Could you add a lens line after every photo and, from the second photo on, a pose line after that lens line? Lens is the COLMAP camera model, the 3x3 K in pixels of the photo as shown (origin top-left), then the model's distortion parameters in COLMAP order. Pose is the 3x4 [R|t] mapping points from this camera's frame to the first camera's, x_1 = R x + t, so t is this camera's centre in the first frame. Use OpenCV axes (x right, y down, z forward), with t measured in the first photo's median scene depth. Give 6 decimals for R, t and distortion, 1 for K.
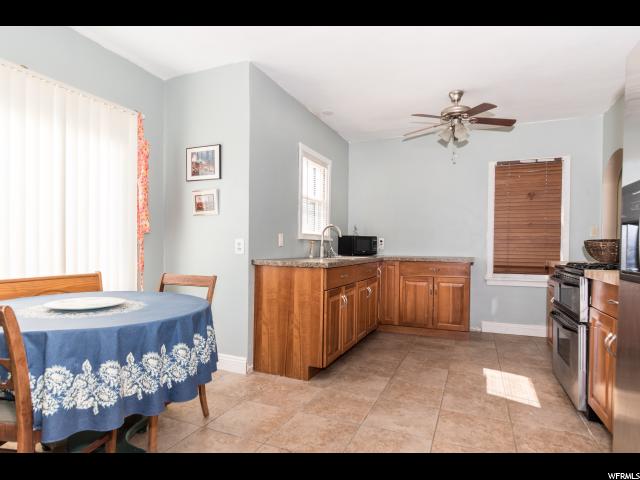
lens RADIAL K [[363.3, 0, 320.5], [0, 363.3, 254.5], [0, 0, 1]] dist [0.000051, -0.000437]
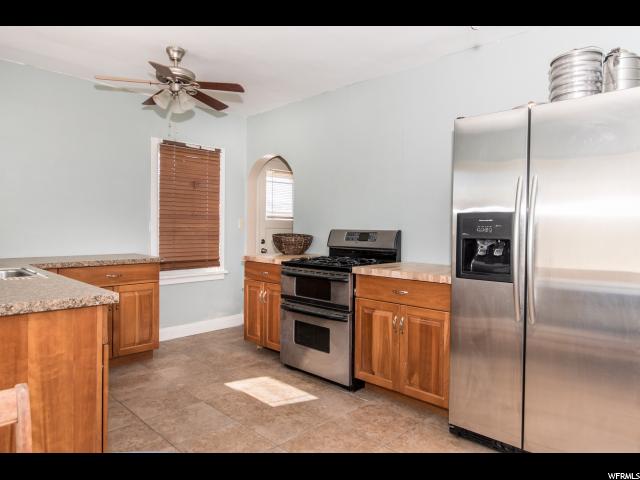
lens RADIAL K [[420.8, 0, 320.0], [0, 420.8, 240.0], [0, 0, 1]] dist [0.002536, 0.000014]
pose [[0.358921, -0.039448, 0.932534, -0.380612], [0.017888, 0.999214, 0.035383, -0.063181], [-0.933196, 0.003981, 0.359345, 0.391673]]
